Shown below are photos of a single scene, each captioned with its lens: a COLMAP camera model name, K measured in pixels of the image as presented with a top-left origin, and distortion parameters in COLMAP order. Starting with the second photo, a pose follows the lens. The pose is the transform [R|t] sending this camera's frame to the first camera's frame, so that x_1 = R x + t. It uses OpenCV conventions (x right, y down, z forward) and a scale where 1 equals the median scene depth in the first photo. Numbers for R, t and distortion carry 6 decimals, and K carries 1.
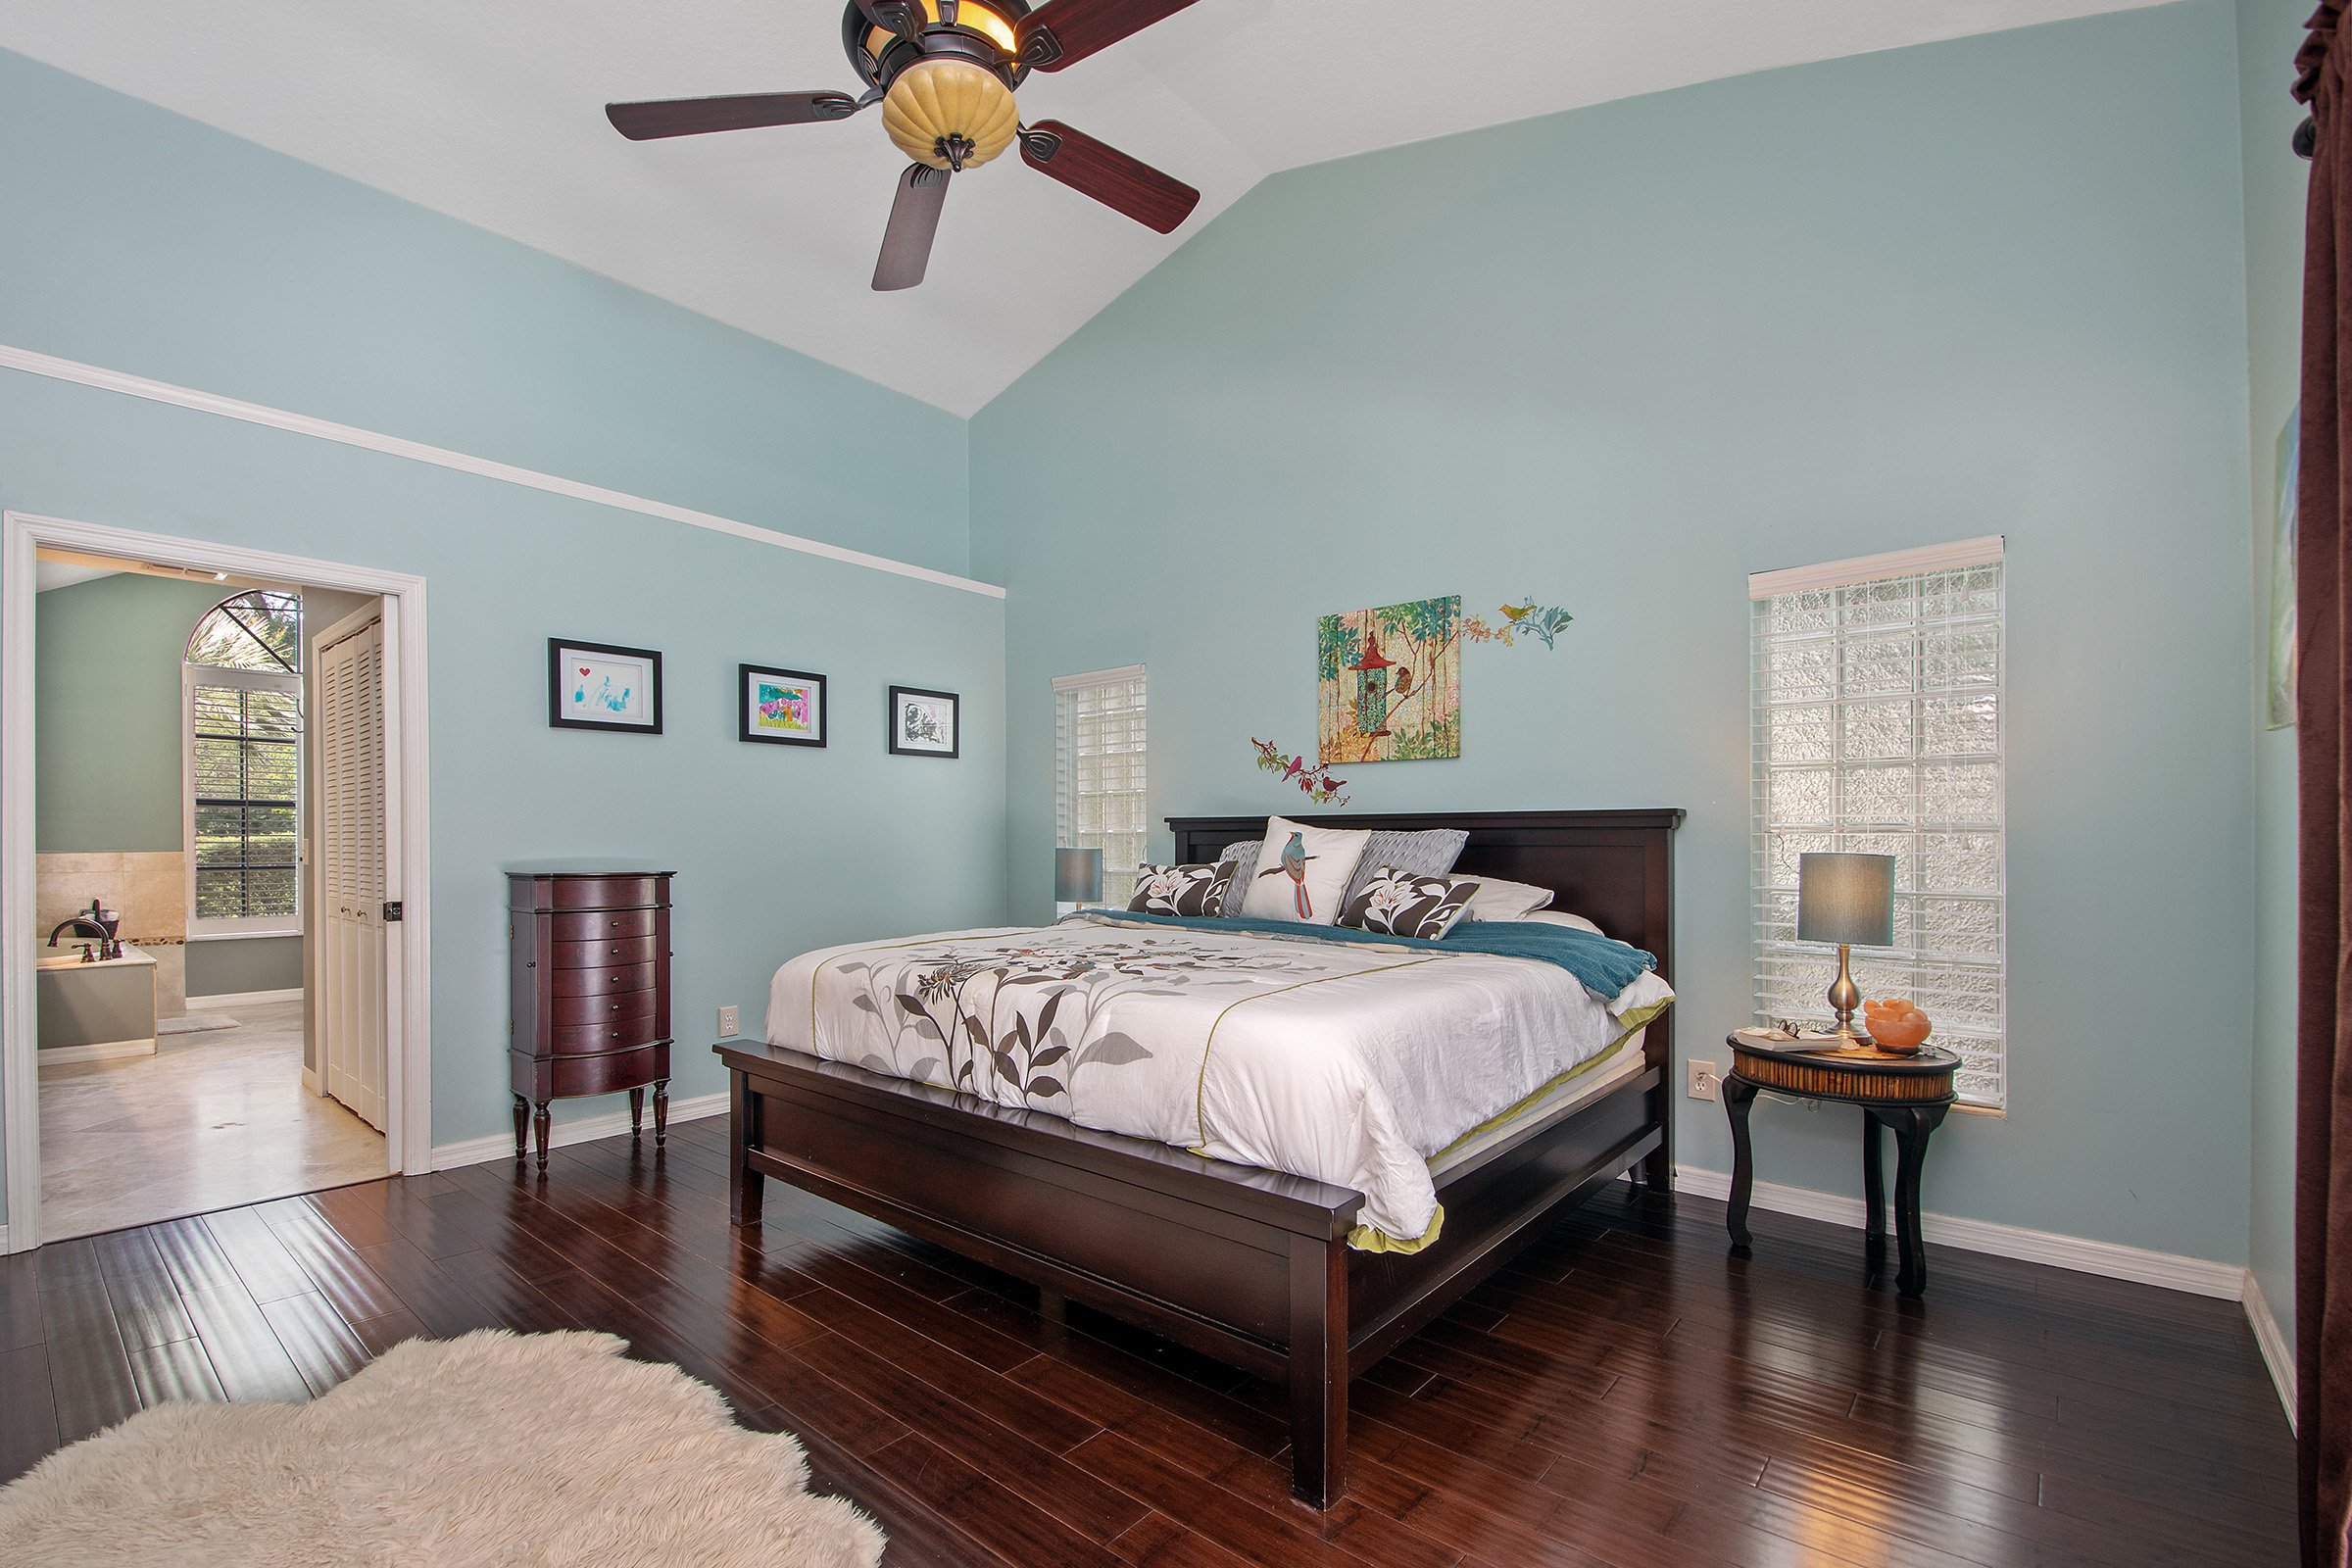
lens RADIAL K [[1035.0, 0, 1149.6], [0, 1035.0, 840.2], [0, 0, 1]] dist [0.011289, -0.001011]
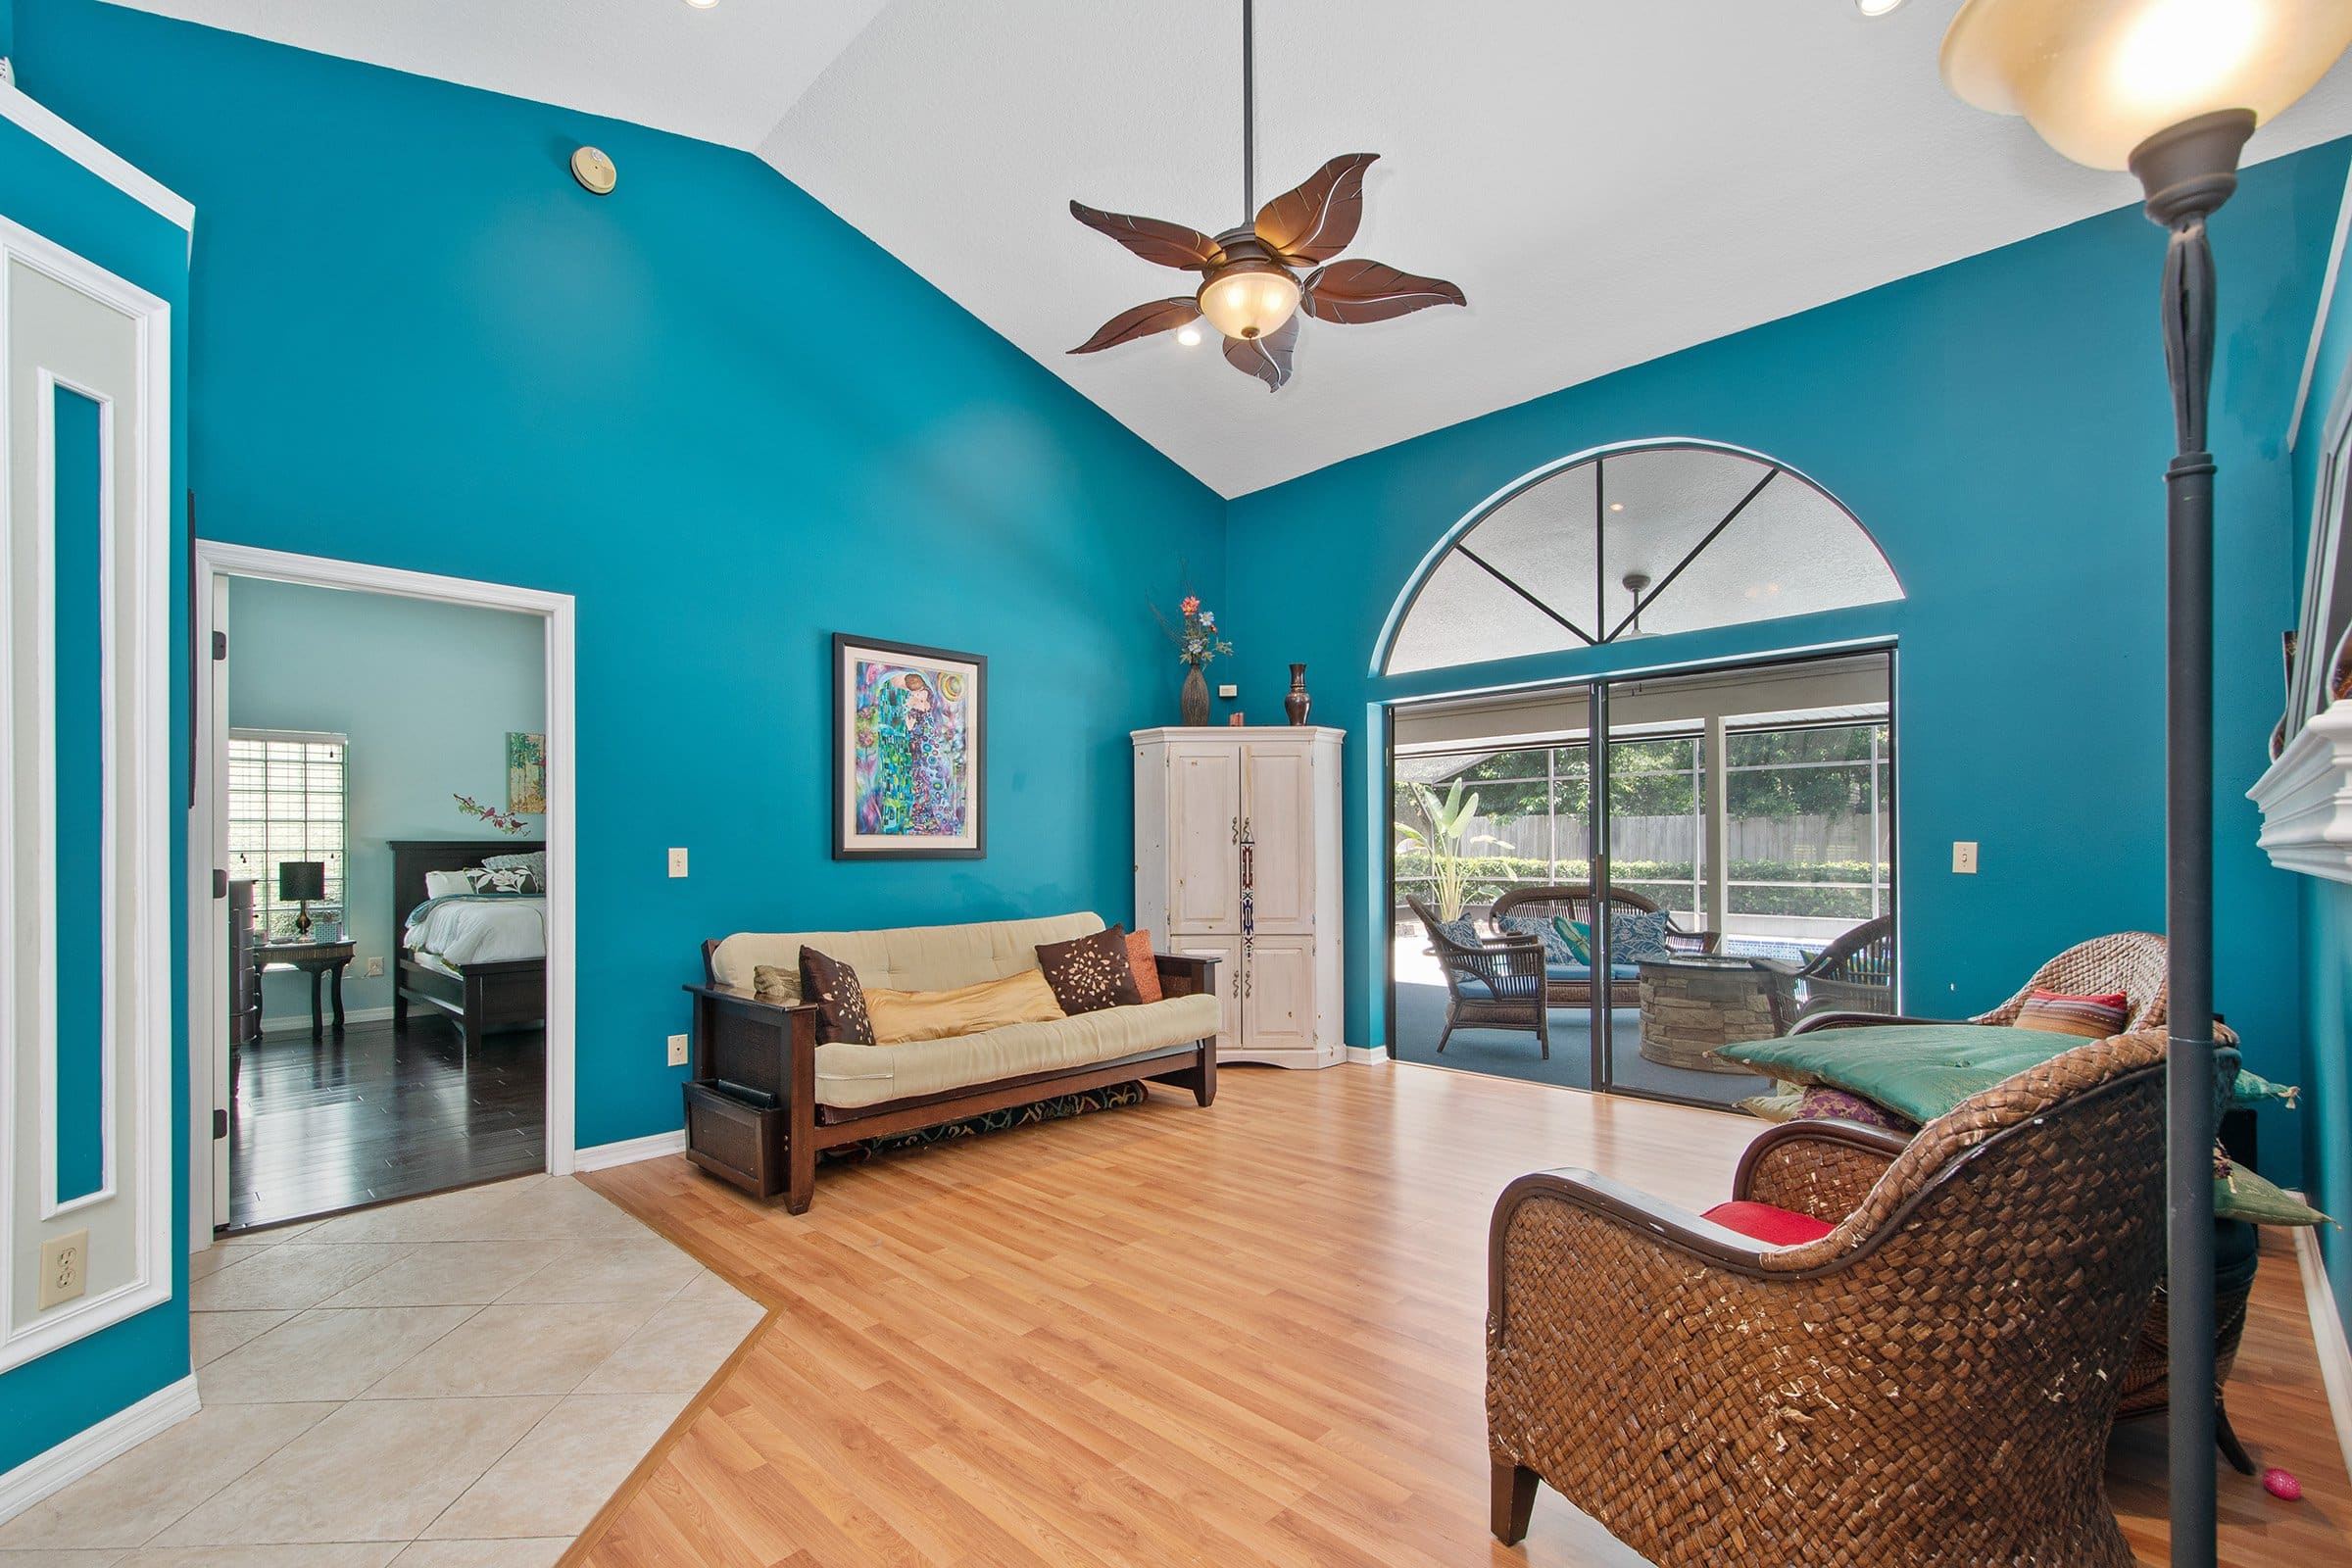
lens RADIAL K [[1035.0, 0, 1177.7], [0, 1035.0, 851.1], [0, 0, 1]] dist [0.011289, -0.001011]
pose [[0.052330, -0.008293, 0.998595, -1.807864], [0.007575, 0.999940, 0.007908, -0.012025], [-0.998601, 0.007150, 0.052390, -0.314654]]
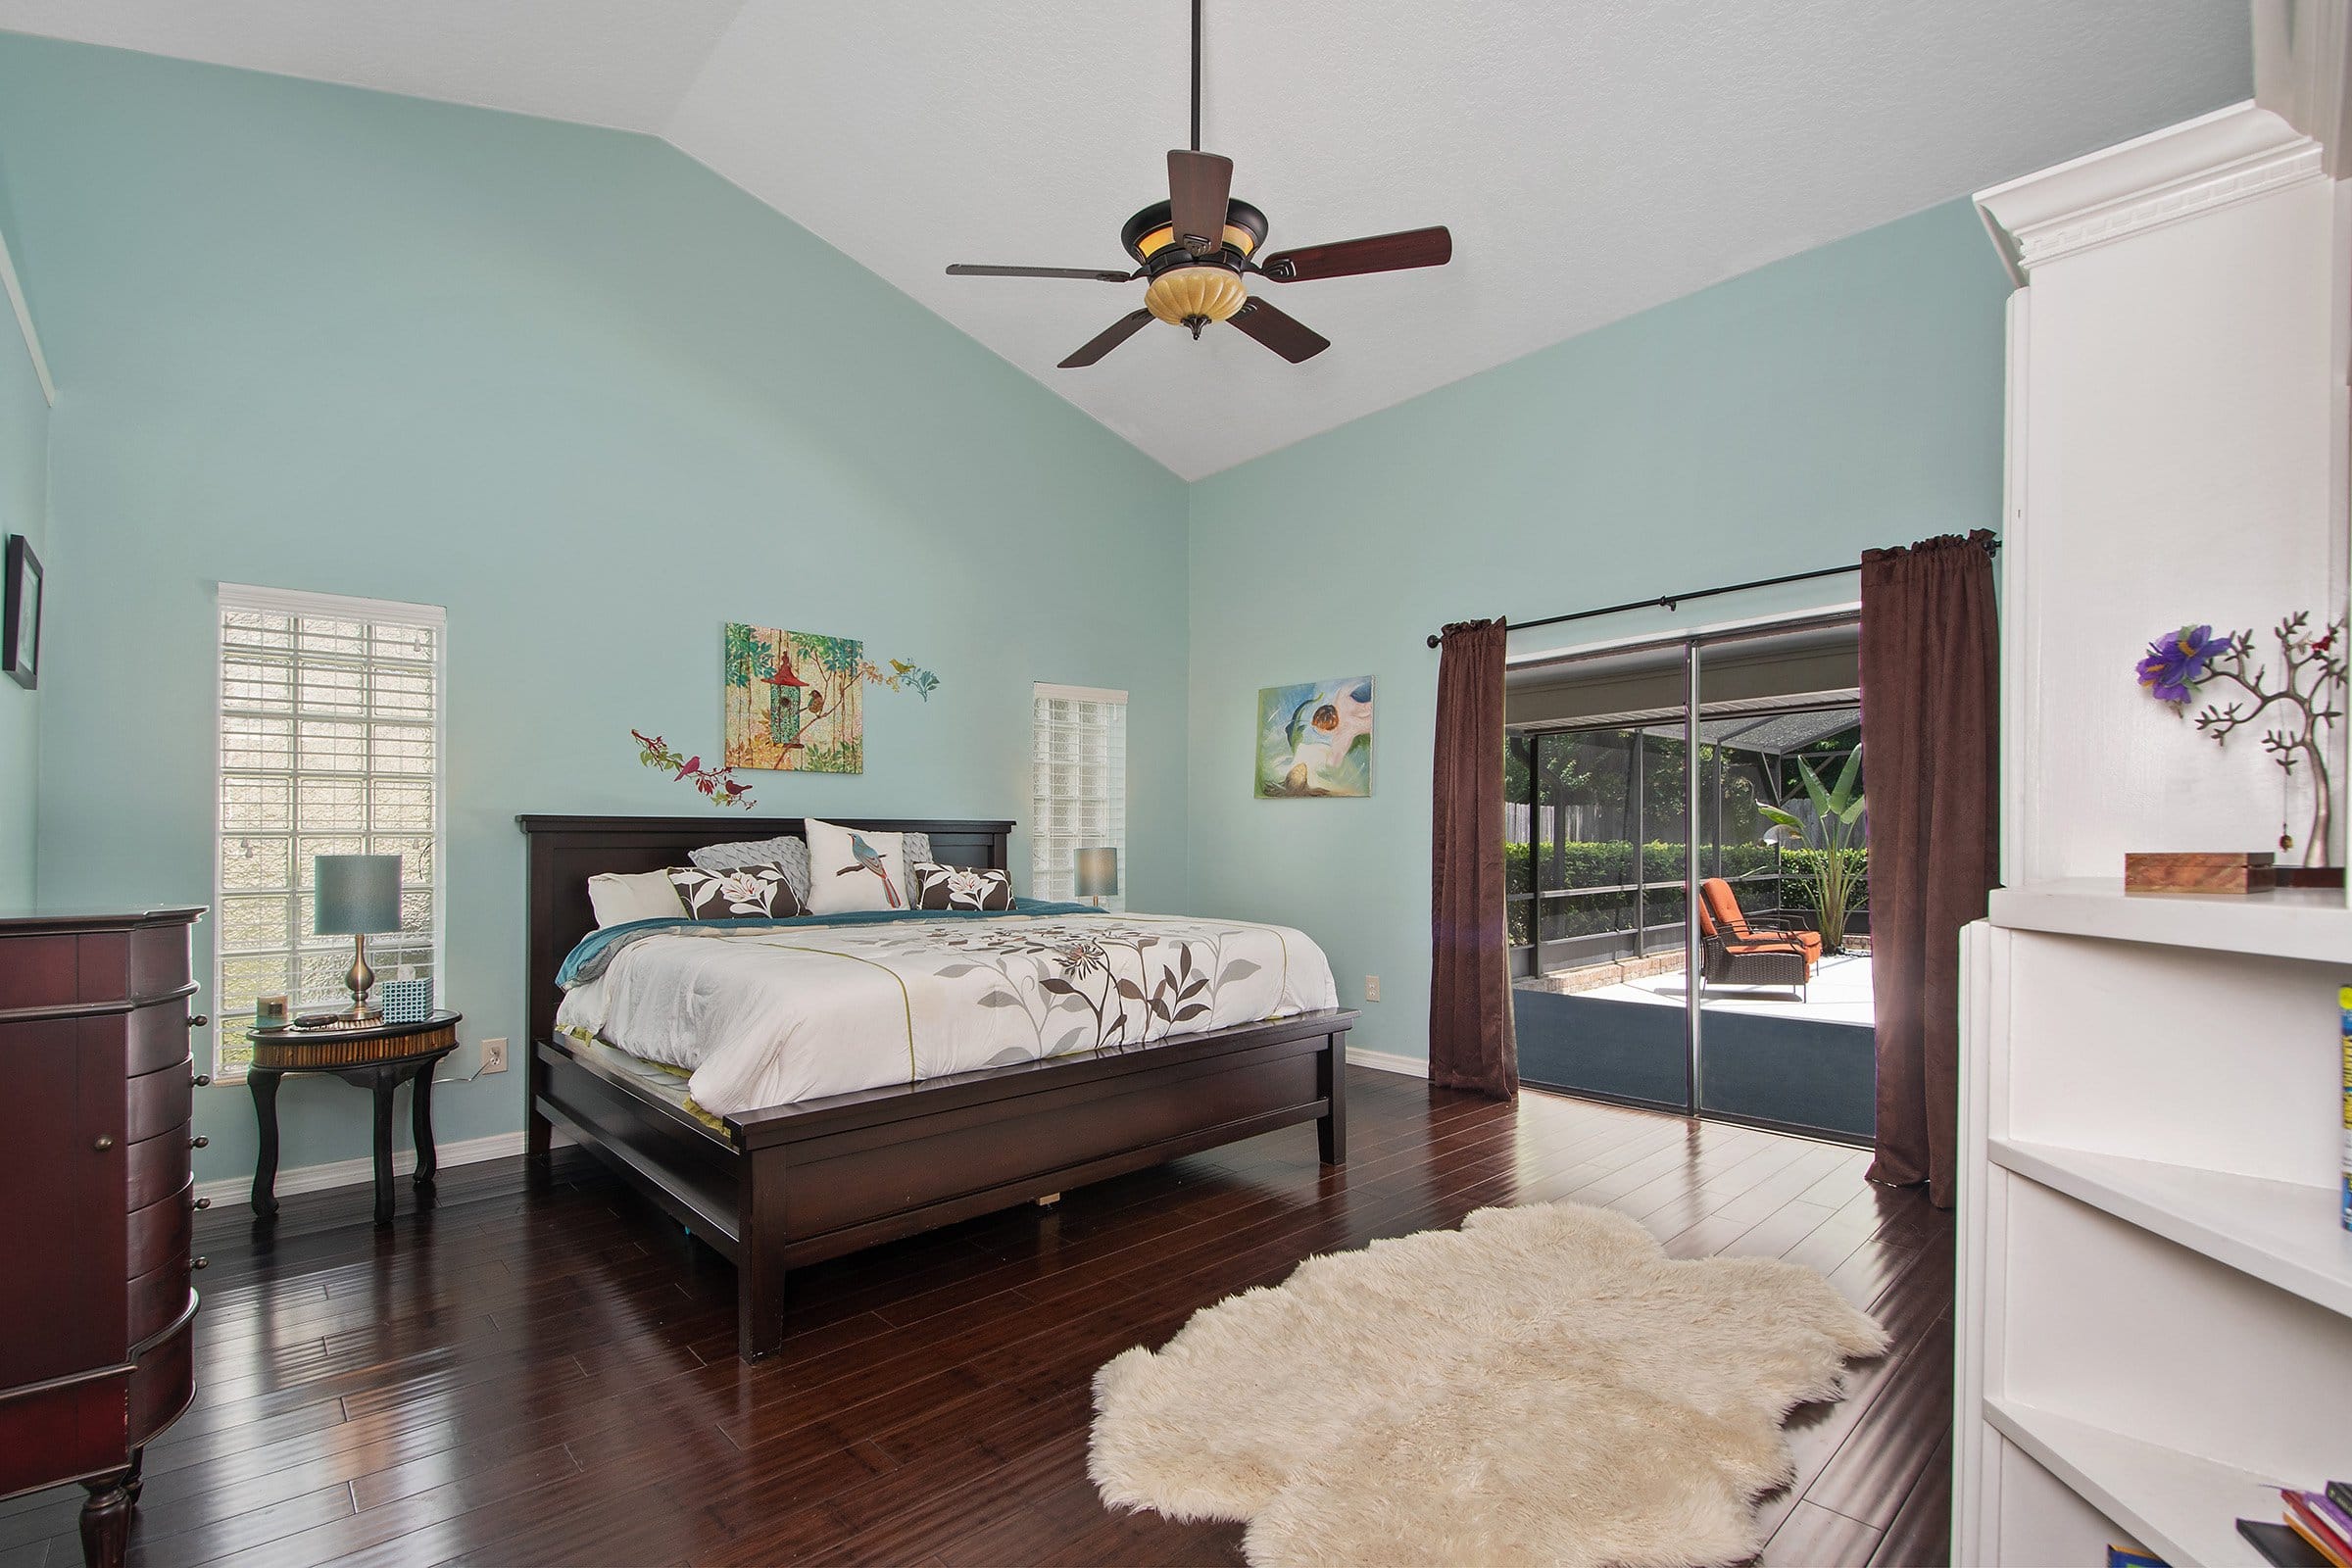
lens RADIAL K [[1035.0, 0, 1150.0], [0, 1035.0, 838.7], [0, 0, 1]] dist [0.011289, -0.001011]
pose [[0.119790, 0.005474, 0.992784, -0.881356], [0.009002, 0.999938, -0.006600, 0.007643], [-0.992758, 0.009728, 0.119733, 0.521563]]
